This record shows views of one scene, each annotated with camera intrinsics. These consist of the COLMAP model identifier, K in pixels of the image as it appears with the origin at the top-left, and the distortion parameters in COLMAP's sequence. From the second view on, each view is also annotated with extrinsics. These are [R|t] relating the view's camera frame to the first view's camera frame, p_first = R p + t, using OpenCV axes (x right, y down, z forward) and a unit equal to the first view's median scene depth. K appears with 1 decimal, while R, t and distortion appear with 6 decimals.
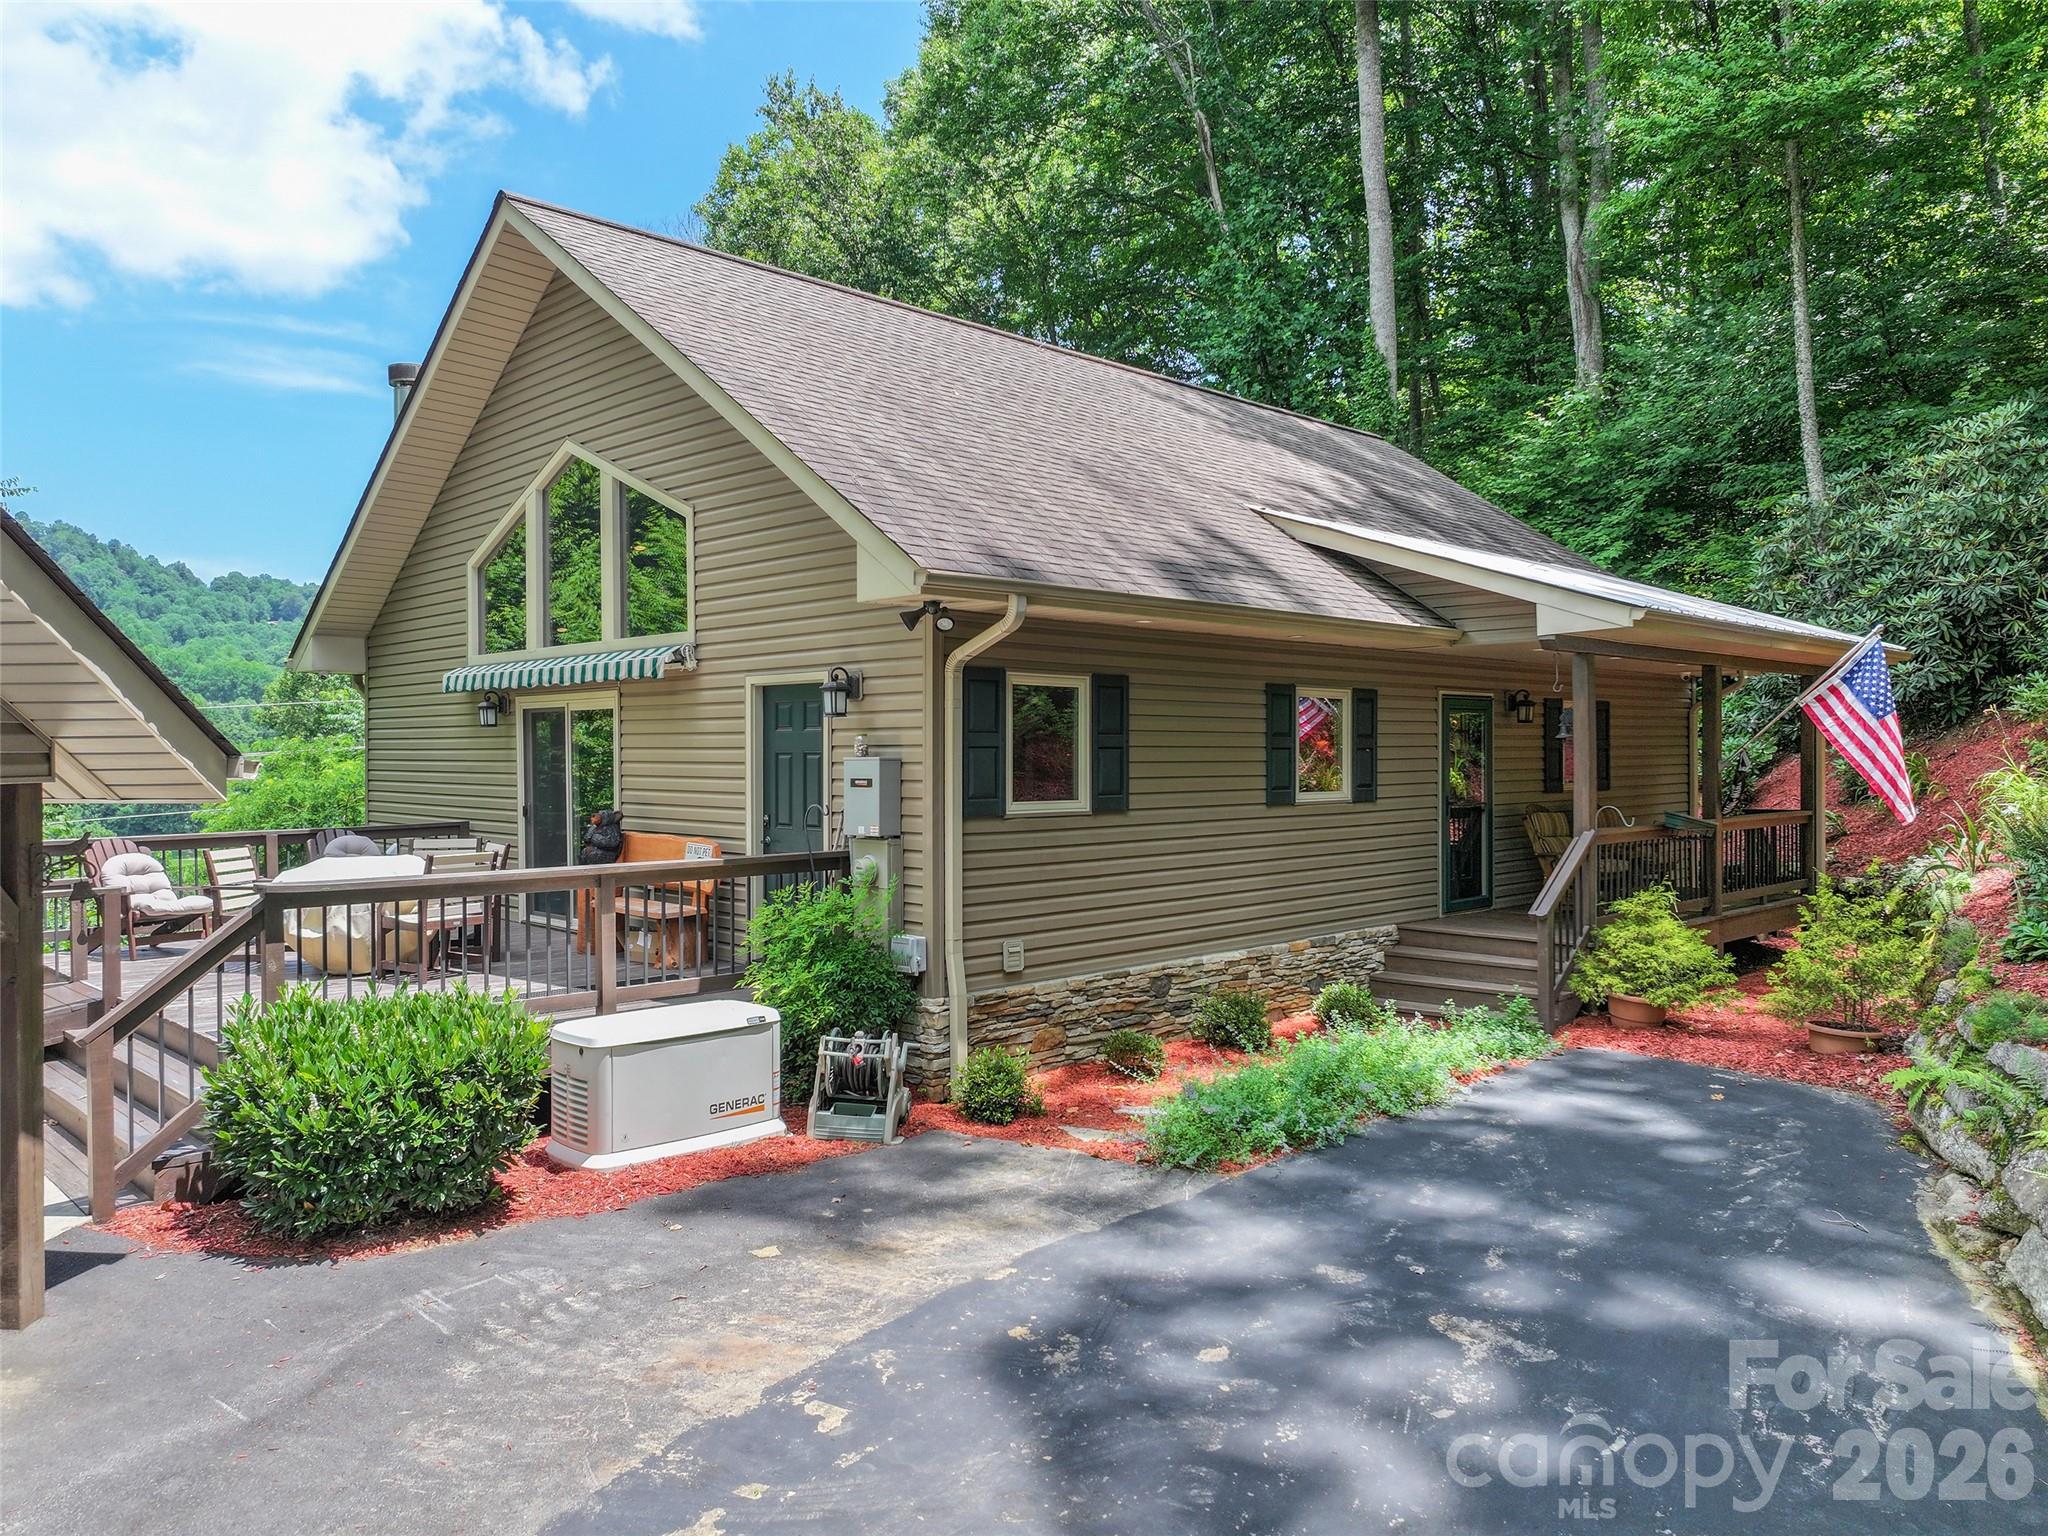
lens RADIAL K [[1434.2, 0, 1033.9], [0, 1434.2, 758.0], [0, 0, 1]] dist [-0.001676, 0.015767]
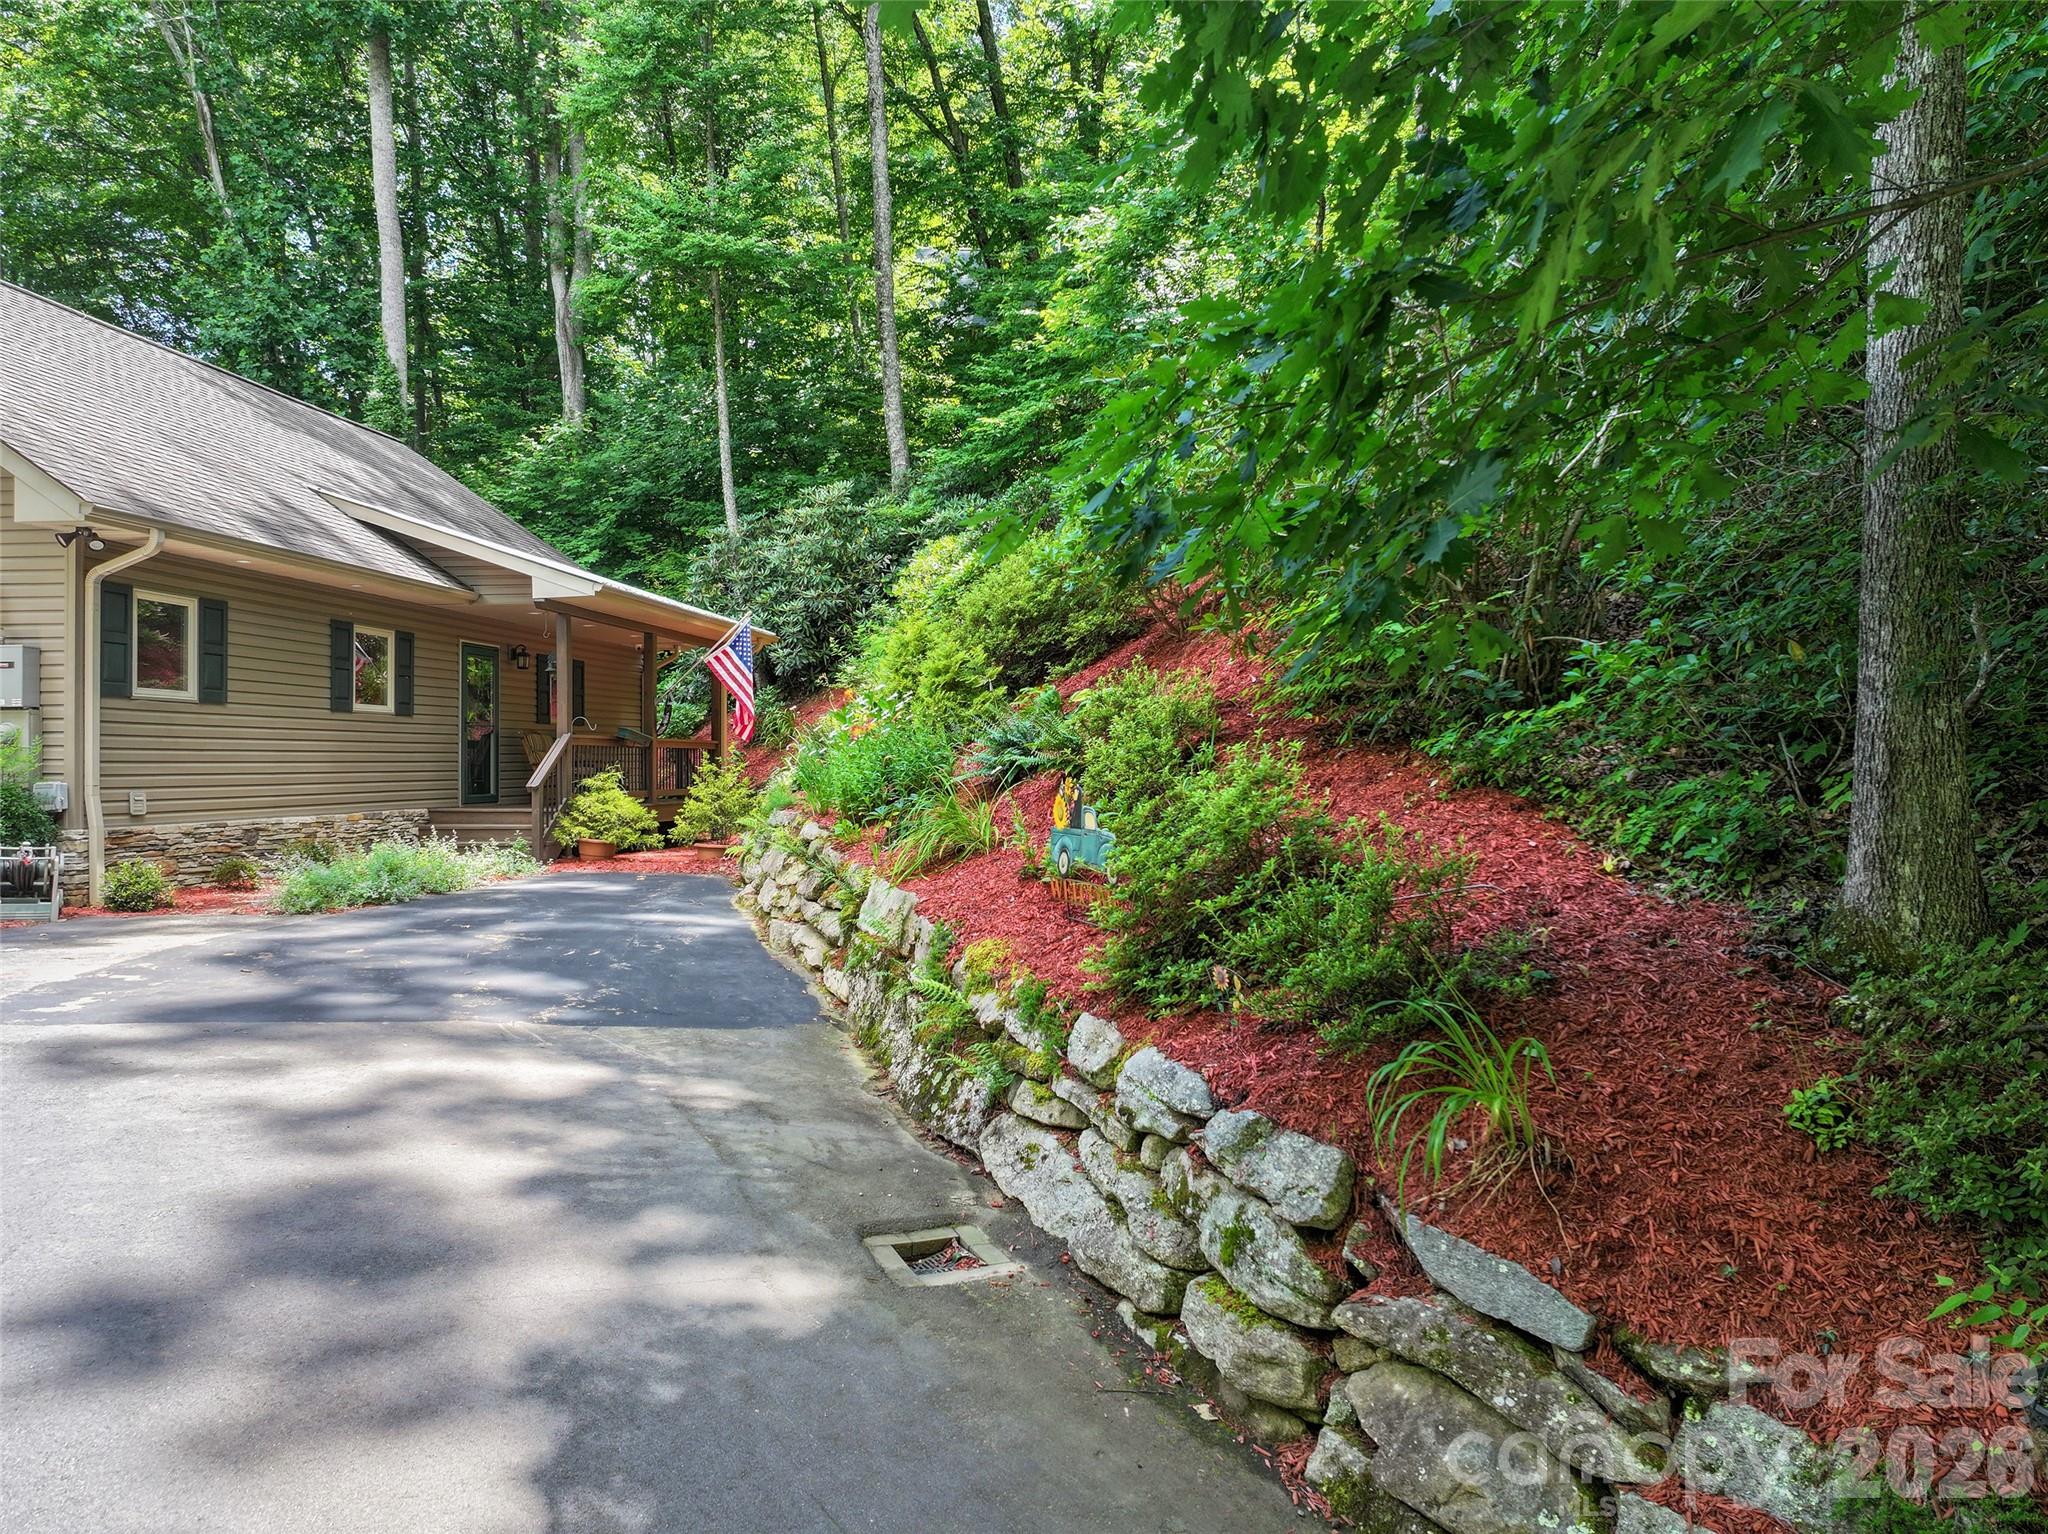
lens RADIAL K [[1434.2, 0, 1027.8], [0, 1434.2, 763.0], [0, 0, 1]] dist [-0.001676, 0.015767]
pose [[0.782417, 0.003839, 0.622743, -0.141433], [-0.000673, 0.999986, -0.005318, 0.076916], [-0.622754, 0.003742, 0.782409, -0.395331]]
